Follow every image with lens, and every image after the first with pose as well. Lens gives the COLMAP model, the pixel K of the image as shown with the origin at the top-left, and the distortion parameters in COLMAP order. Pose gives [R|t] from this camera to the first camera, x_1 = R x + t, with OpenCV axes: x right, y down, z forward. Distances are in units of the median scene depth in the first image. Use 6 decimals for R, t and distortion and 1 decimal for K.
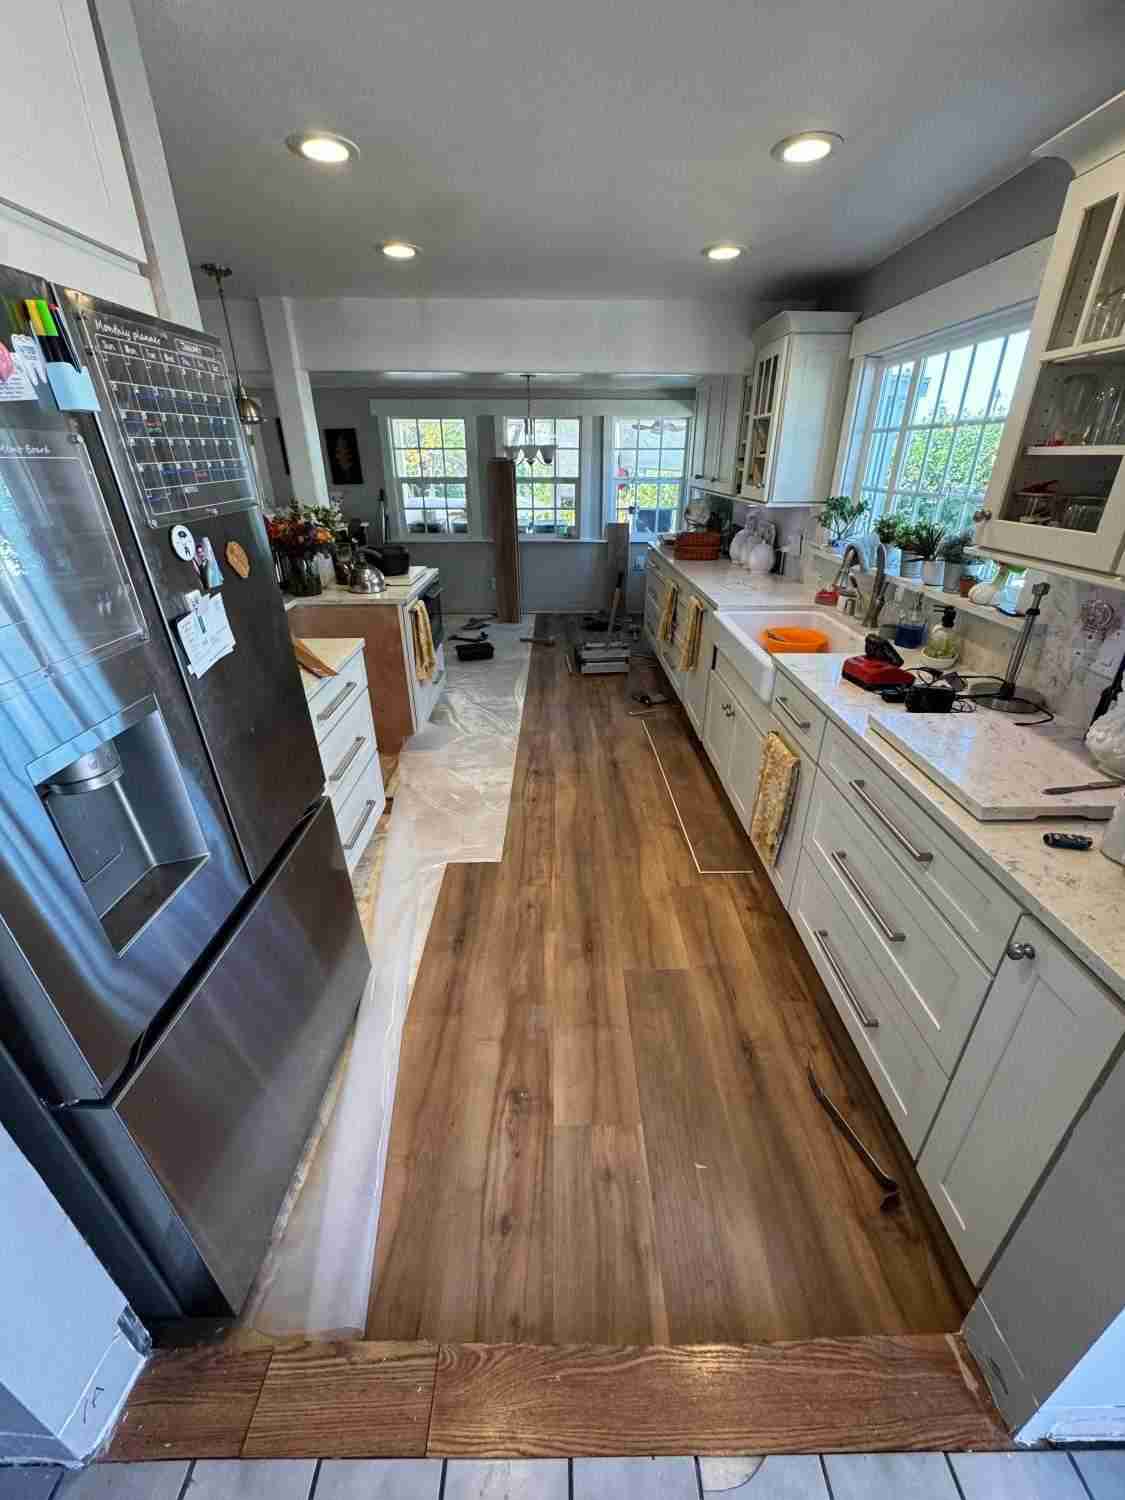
lens RADIAL K [[594.0, 0, 563.8], [0, 594.0, 748.2], [0, 0, 1]] dist [0.001822, -0.000113]
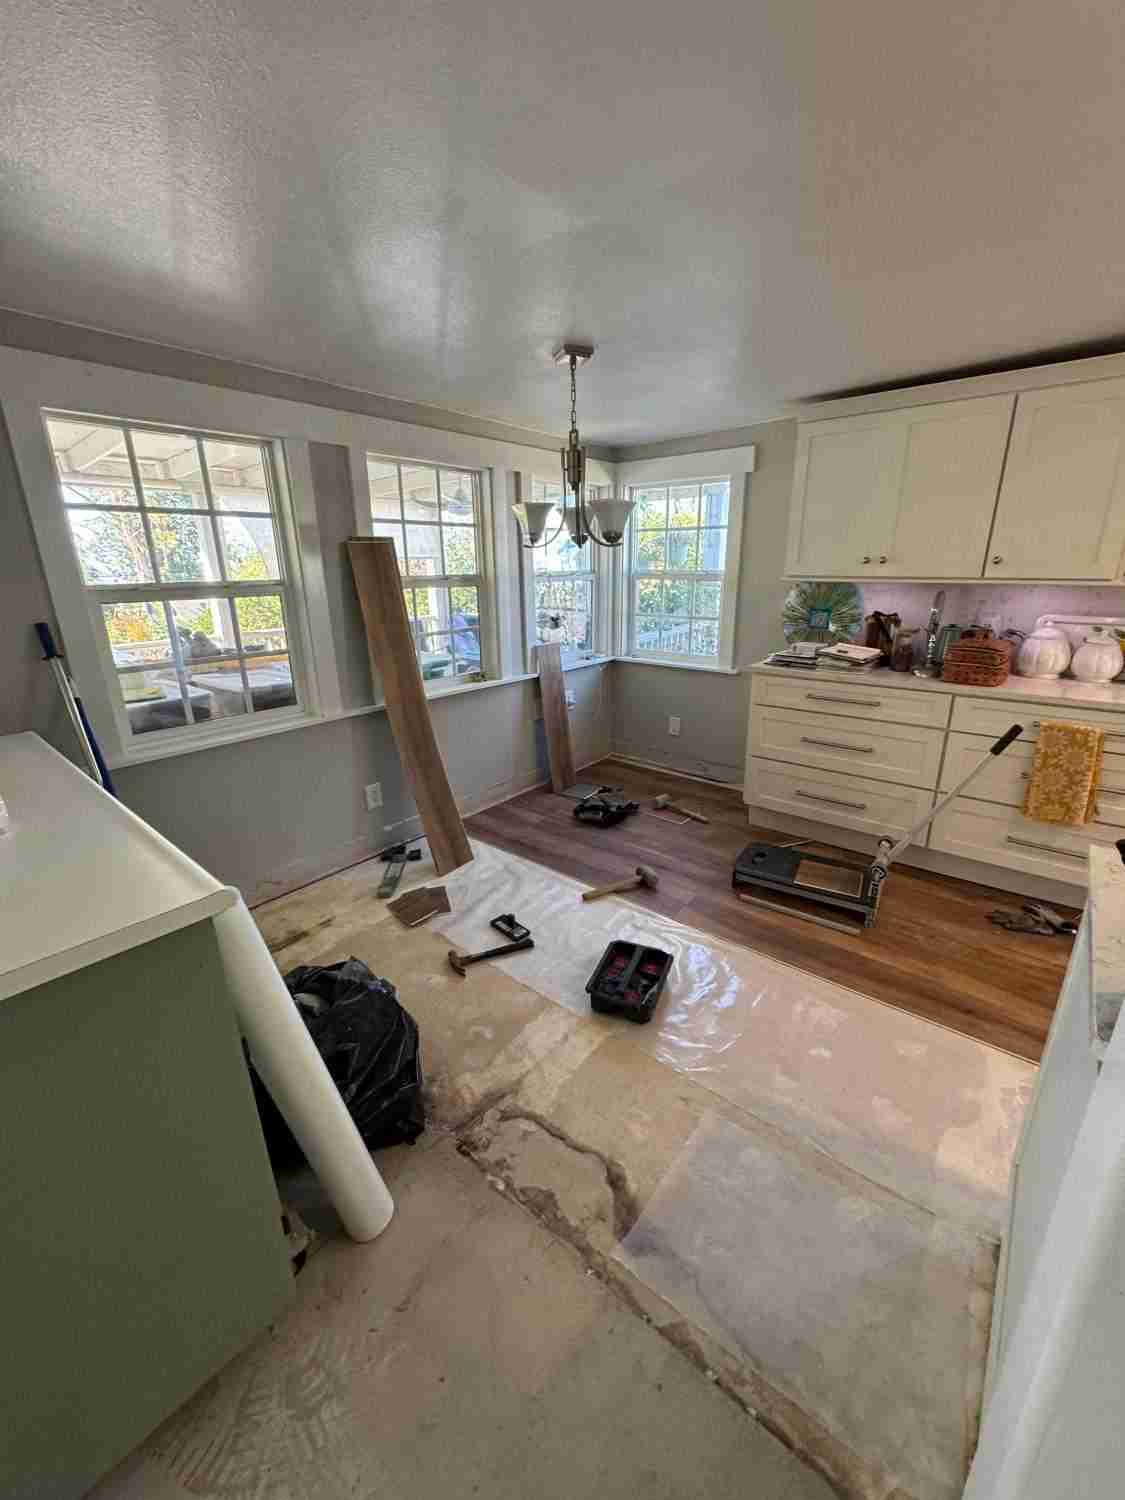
lens RADIAL K [[594.0, 0, 562.6], [0, 594.0, 749.8], [0, 0, 1]] dist [0.001822, -0.000113]
pose [[0.646456, -0.235884, 0.725571, -1.408396], [0.343497, 0.939153, -0.000723, -1.059980], [-0.681252, 0.249699, 0.688147, 2.335533]]
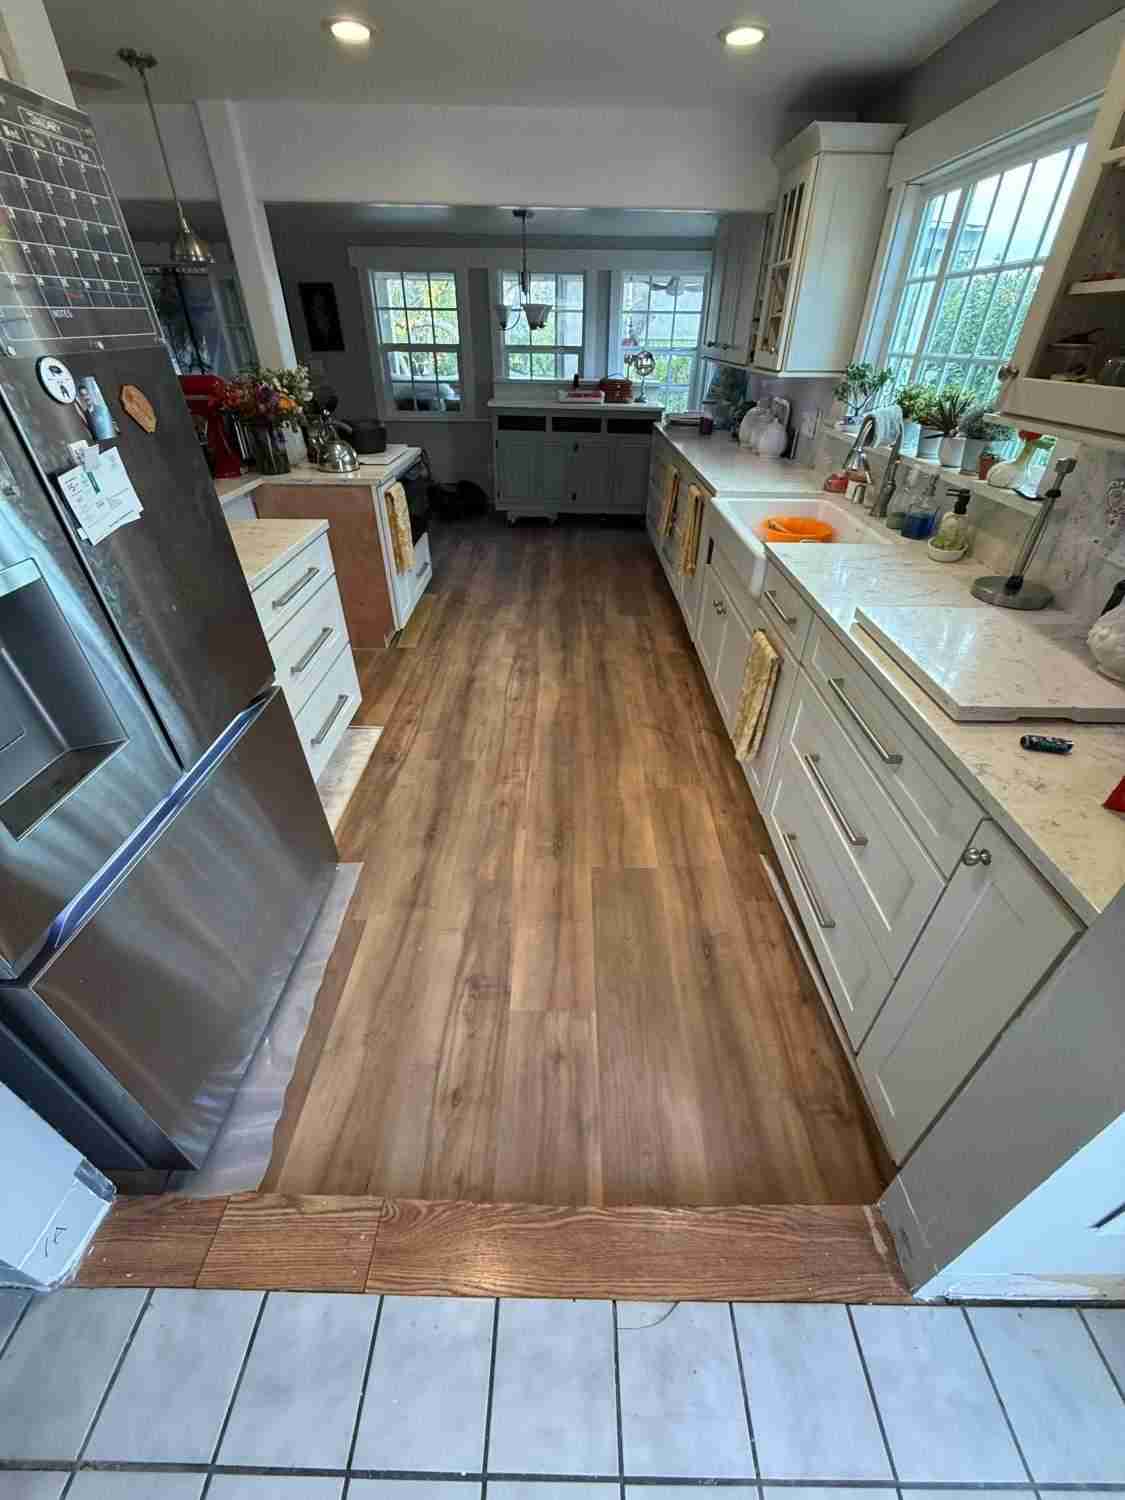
lens RADIAL K [[594.0, 0, 563.2], [0, 594.0, 743.4], [0, 0, 1]] dist [0.001822, -0.000113]
pose [[0.999716, 0.020569, -0.012036, 0.070899], [-0.018517, 0.988358, 0.151013, 0.019150], [0.015003, -0.150748, 0.988458, 0.050313]]
